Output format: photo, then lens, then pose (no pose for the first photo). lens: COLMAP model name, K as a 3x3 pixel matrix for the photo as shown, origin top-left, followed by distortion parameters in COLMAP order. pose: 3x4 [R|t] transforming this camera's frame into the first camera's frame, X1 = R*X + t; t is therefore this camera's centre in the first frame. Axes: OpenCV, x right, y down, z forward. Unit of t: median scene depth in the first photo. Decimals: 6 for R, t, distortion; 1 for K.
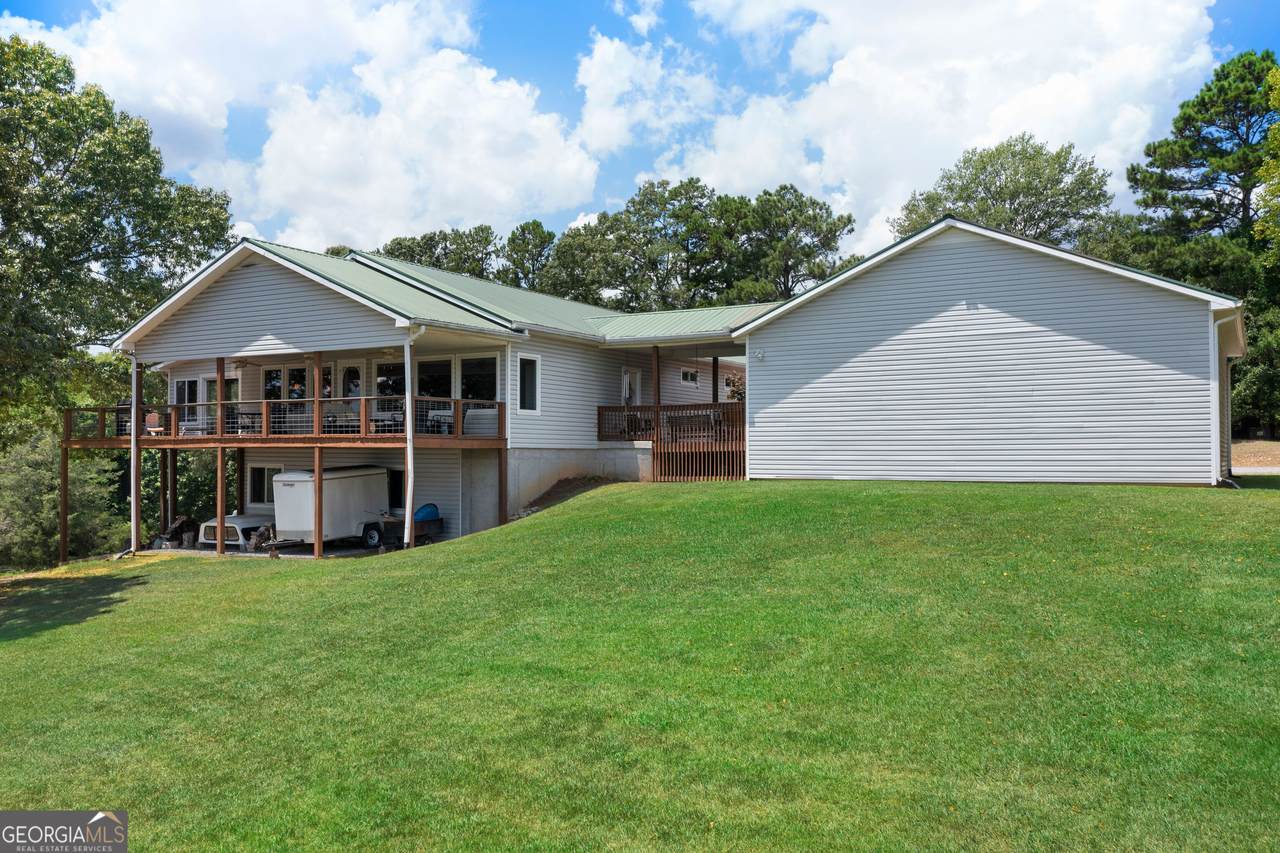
lens RADIAL K [[1009.9, 0, 639.5], [0, 1009.9, 460.5], [0, 0, 1]] dist [0.004496, 0.006126]
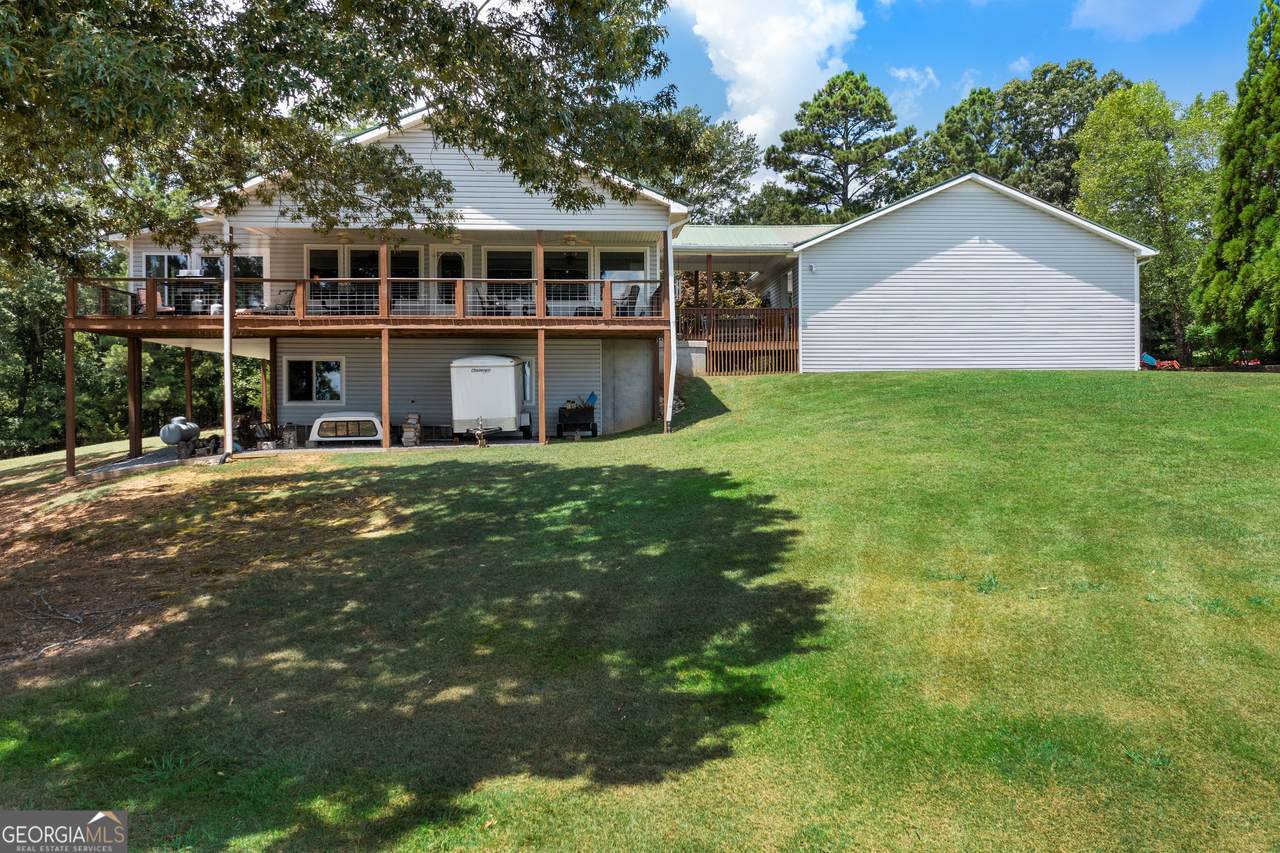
lens RADIAL K [[995.1, 0, 640.0], [0, 995.1, 426.5], [0, 0, 1]] dist [0.000976, 0.000447]
pose [[0.831871, -0.017707, 0.554687, -0.694676], [0.006981, 0.999746, 0.021445, 0.054236], [-0.554925, -0.013968, 0.831783, 0.137198]]
